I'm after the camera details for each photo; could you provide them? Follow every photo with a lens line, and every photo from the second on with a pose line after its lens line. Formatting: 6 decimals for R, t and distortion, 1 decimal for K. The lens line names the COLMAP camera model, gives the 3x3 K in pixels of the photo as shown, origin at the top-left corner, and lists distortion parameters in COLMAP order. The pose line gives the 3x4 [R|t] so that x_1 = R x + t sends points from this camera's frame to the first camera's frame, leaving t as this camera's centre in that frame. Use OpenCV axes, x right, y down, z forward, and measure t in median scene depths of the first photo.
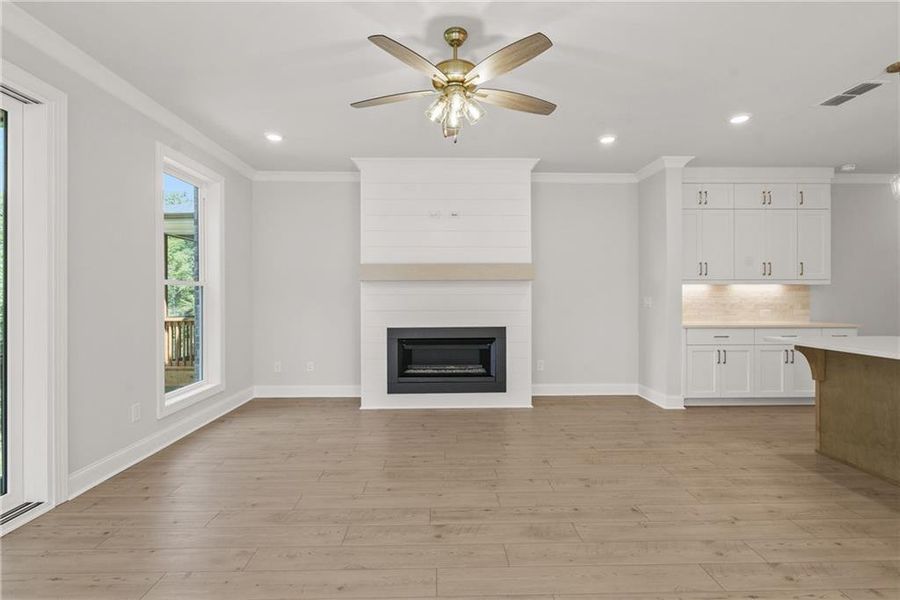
lens RADIAL K [[412.3, 0, 447.5], [0, 412.3, 296.7], [0, 0, 1]] dist [-0.001426, 0.000875]
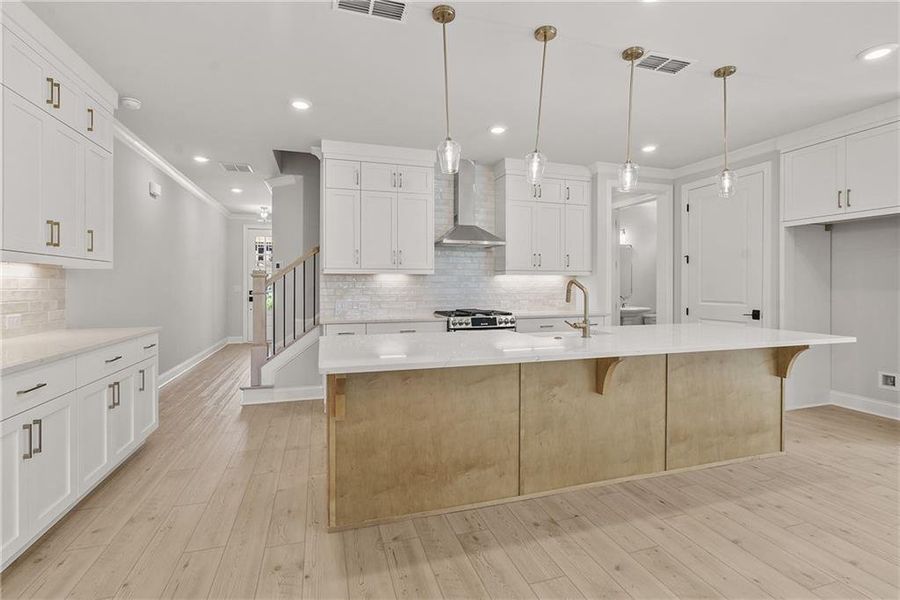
lens RADIAL K [[412.3, 0, 444.6], [0, 412.3, 285.8], [0, 0, 1]] dist [-0.001426, 0.000875]
pose [[-0.273024, 0.002860, 0.962003, 0.167010], [0.002542, 0.999994, -0.002252, -0.001188], [-0.962004, 0.001830, -0.273029, 0.713887]]
